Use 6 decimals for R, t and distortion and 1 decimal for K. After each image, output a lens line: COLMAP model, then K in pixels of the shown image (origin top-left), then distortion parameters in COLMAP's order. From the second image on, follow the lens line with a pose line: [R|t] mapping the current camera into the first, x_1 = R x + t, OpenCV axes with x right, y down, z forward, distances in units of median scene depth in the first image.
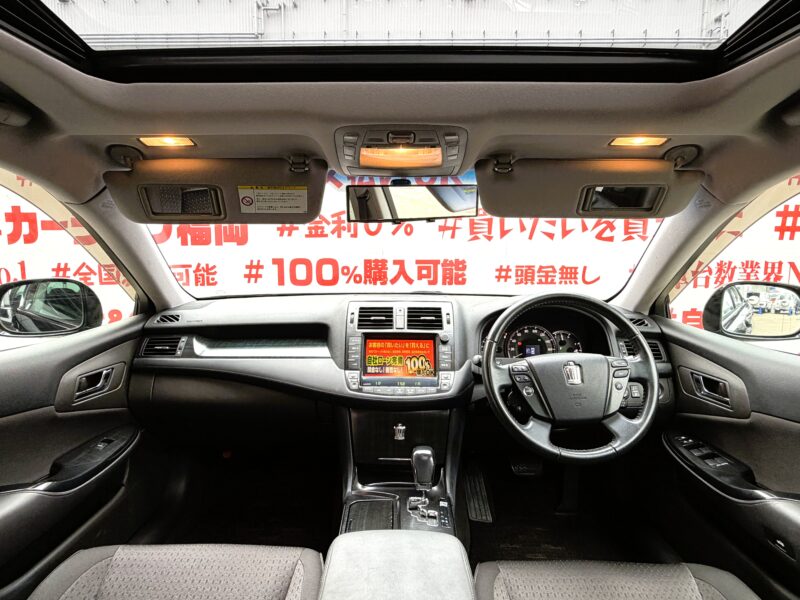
lens RADIAL K [[447.2, 0, 394.1], [0, 447.2, 303.0], [0, 0, 1]] dist [-0.000609, -0.000610]
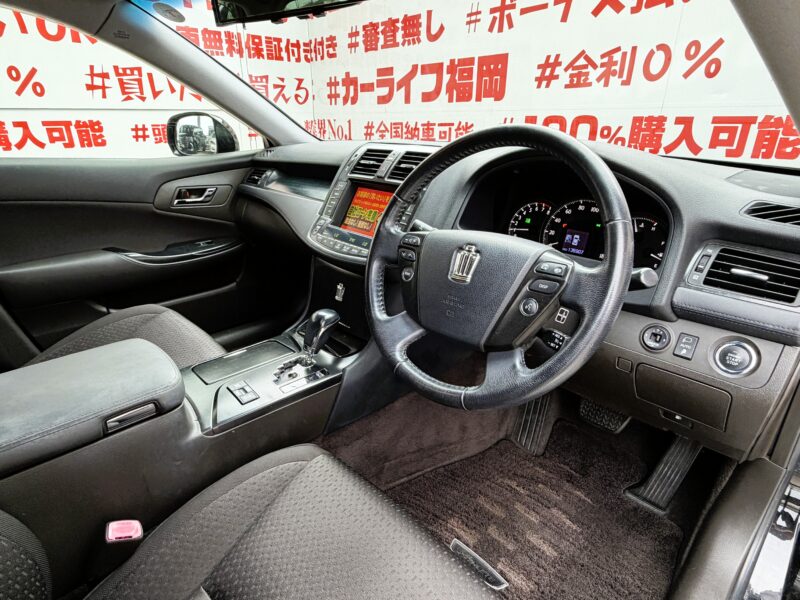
lens RADIAL K [[447.2, 0, 394.1], [0, 447.2, 303.0], [0, 0, 1]] dist [-0.000609, -0.000610]
pose [[0.686382, 0.274391, -0.673490, 0.563612], [-0.081267, 0.949229, 0.303908, 0.010420], [0.722686, -0.153864, 0.673833, 0.344852]]
